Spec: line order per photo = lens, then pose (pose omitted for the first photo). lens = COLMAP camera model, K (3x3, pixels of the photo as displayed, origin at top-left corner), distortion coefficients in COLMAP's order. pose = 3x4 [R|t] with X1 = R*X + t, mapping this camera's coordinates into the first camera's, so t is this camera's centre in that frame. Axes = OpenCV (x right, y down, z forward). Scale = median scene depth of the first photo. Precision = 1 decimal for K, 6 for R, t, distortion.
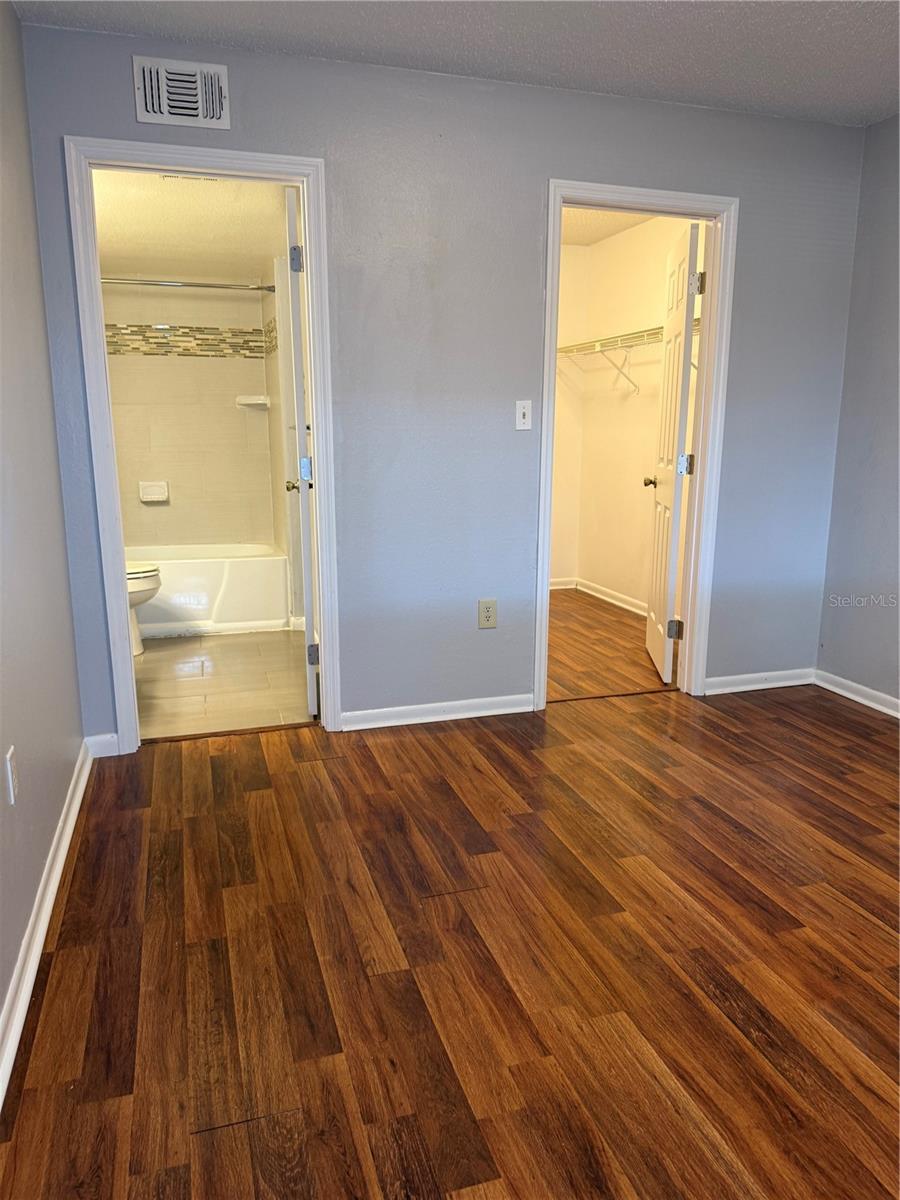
lens RADIAL K [[852.6, 0, 449.7], [0, 852.6, 598.8], [0, 0, 1]] dist [-0.000613, -0.004089]
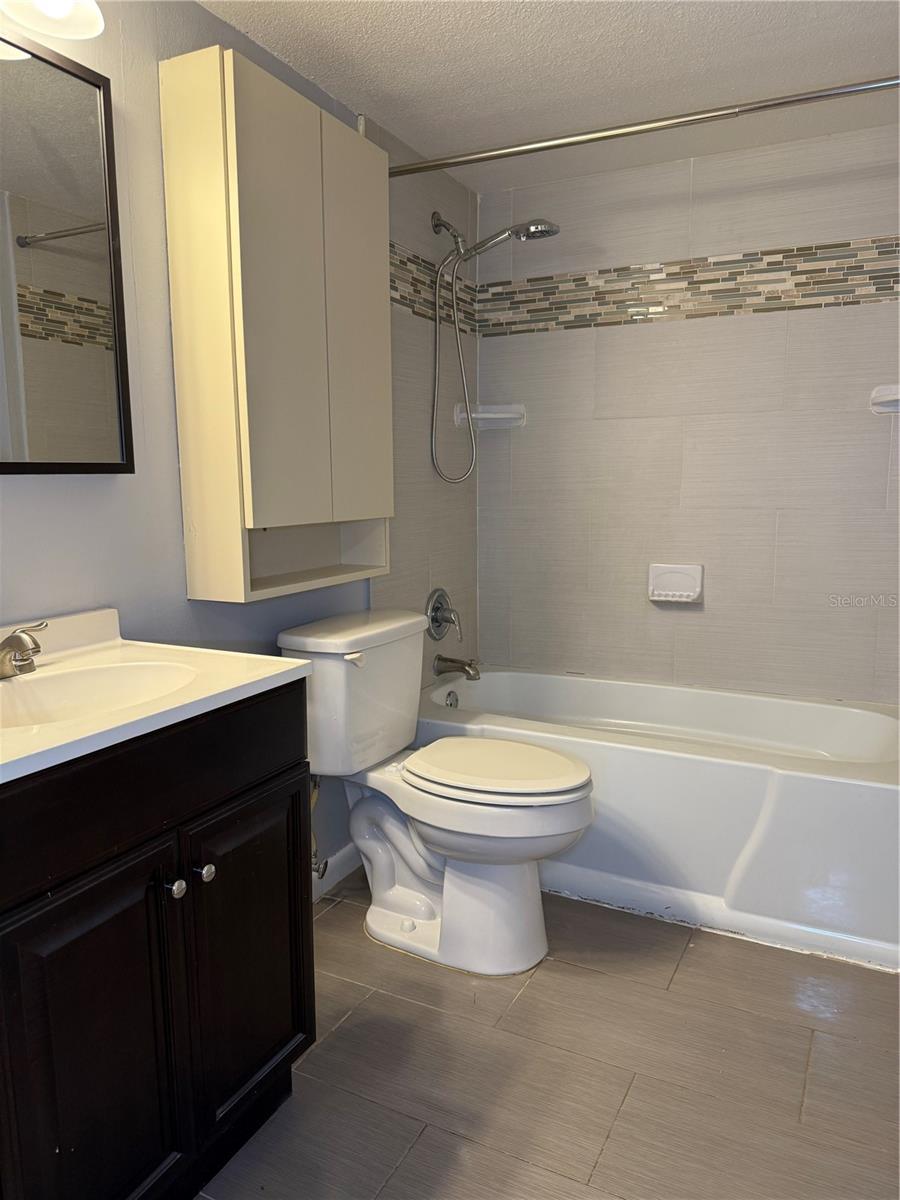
lens RADIAL K [[852.6, 0, 456.3], [0, 852.6, 600.4], [0, 0, 1]] dist [-0.000613, -0.004089]
pose [[0.718996, 0.095567, -0.688412, -0.088786], [-0.127050, 0.991884, 0.005001, -0.101686], [0.683303, 0.083867, 0.725303, 0.541629]]
